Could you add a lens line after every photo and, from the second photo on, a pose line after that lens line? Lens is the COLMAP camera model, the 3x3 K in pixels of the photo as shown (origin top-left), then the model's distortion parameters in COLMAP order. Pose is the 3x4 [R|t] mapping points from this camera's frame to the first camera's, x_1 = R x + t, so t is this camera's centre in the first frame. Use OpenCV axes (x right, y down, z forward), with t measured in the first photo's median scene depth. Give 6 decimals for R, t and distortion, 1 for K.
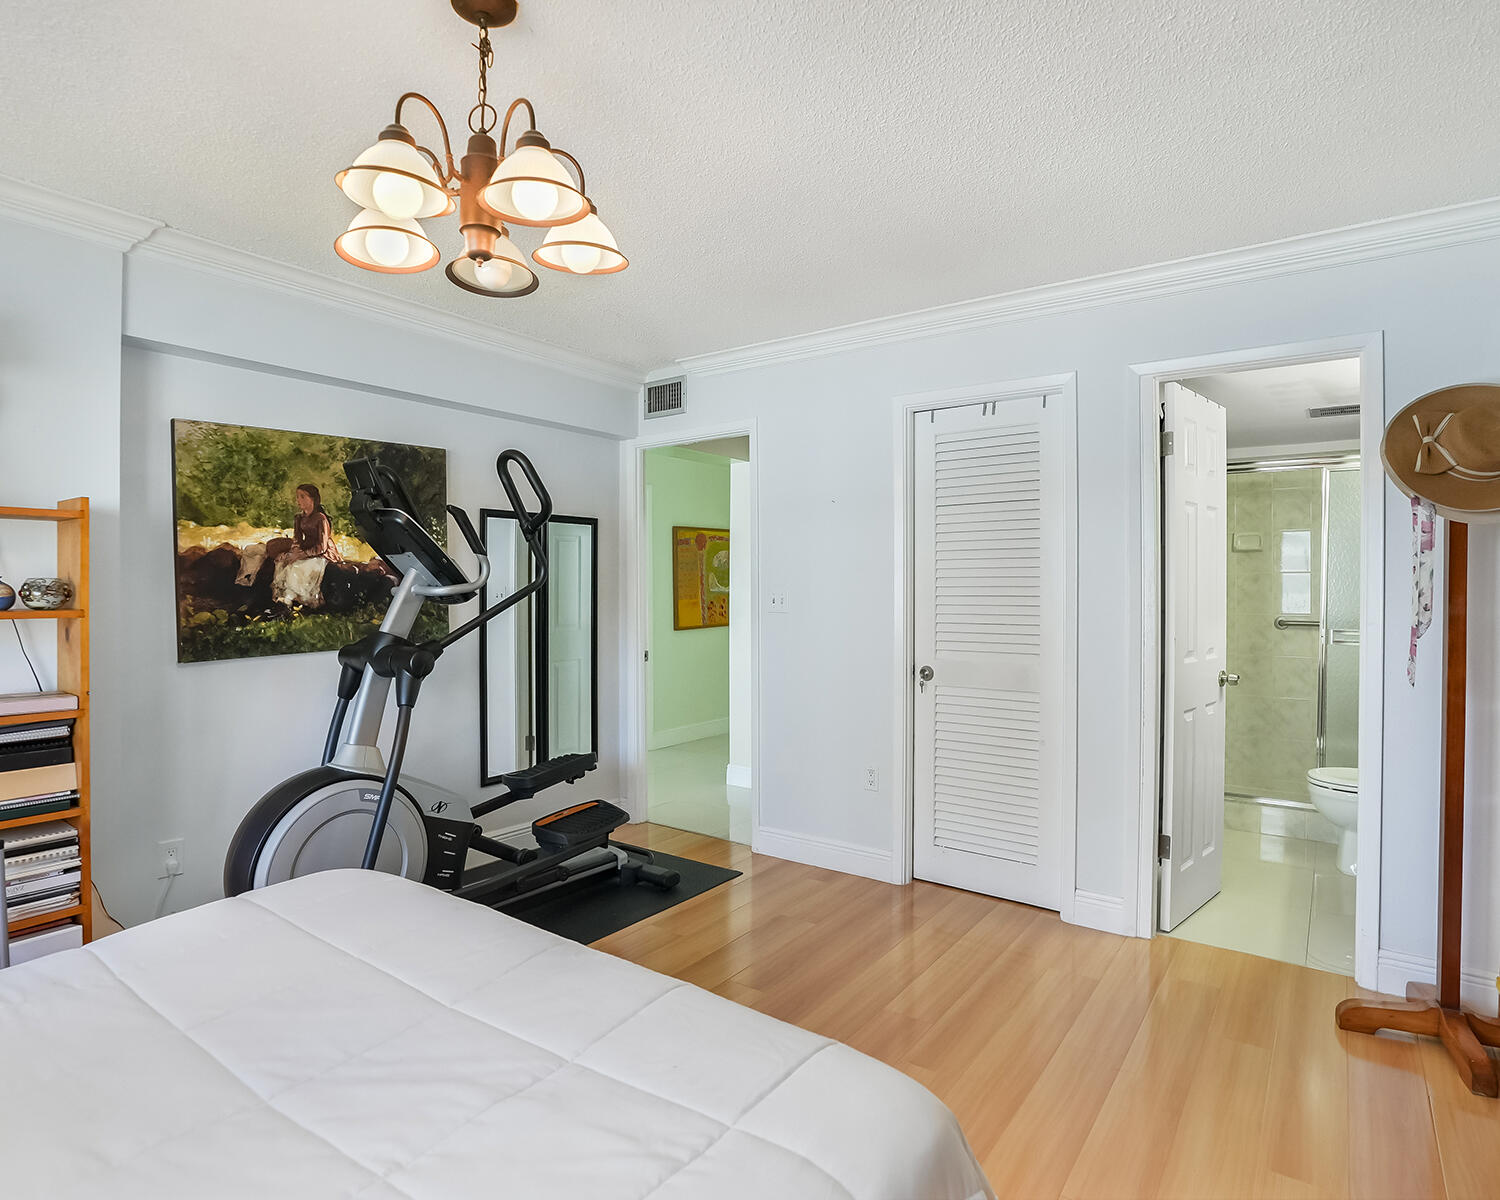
lens RADIAL K [[829.5, 0, 747.3], [0, 829.5, 604.2], [0, 0, 1]] dist [-0.039129, 0.009178]
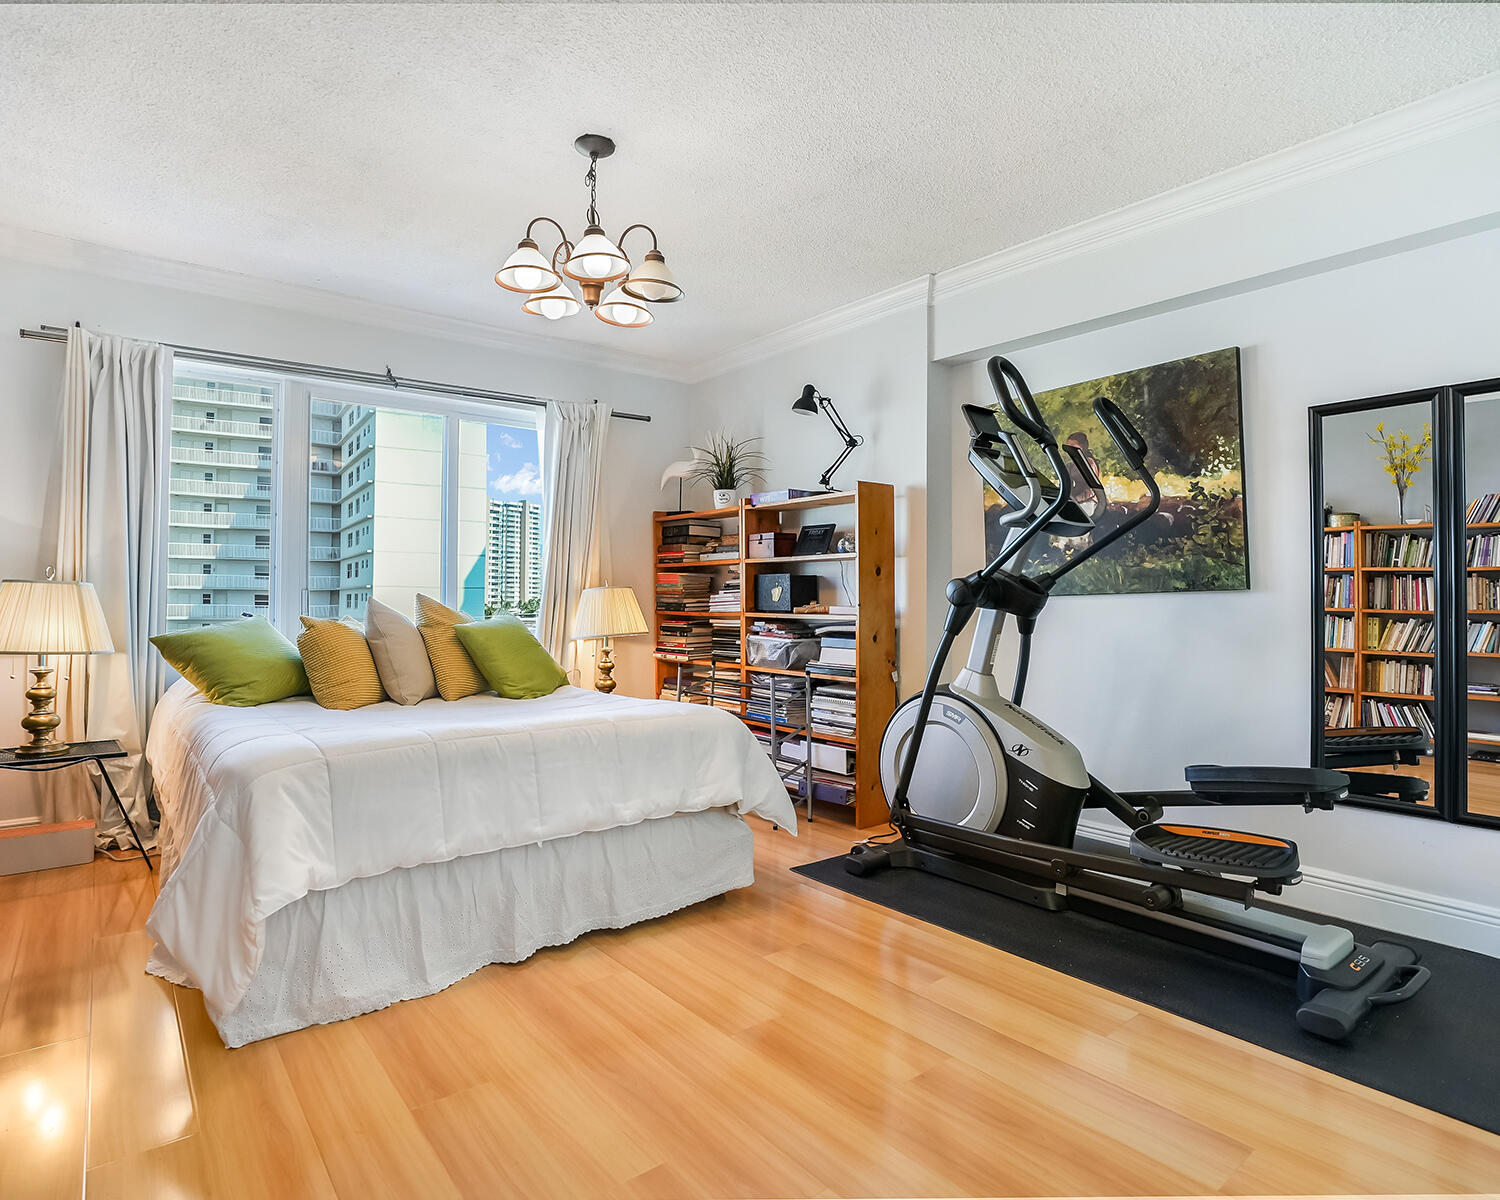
lens RADIAL K [[829.5, 0, 750.2], [0, 829.5, 592.6], [0, 0, 1]] dist [-0.039129, 0.009178]
pose [[-0.232482, -0.007221, -0.972574, 0.553616], [-0.019016, 0.999815, -0.002878, 0.064889], [0.972415, 0.017826, -0.232576, 0.809212]]
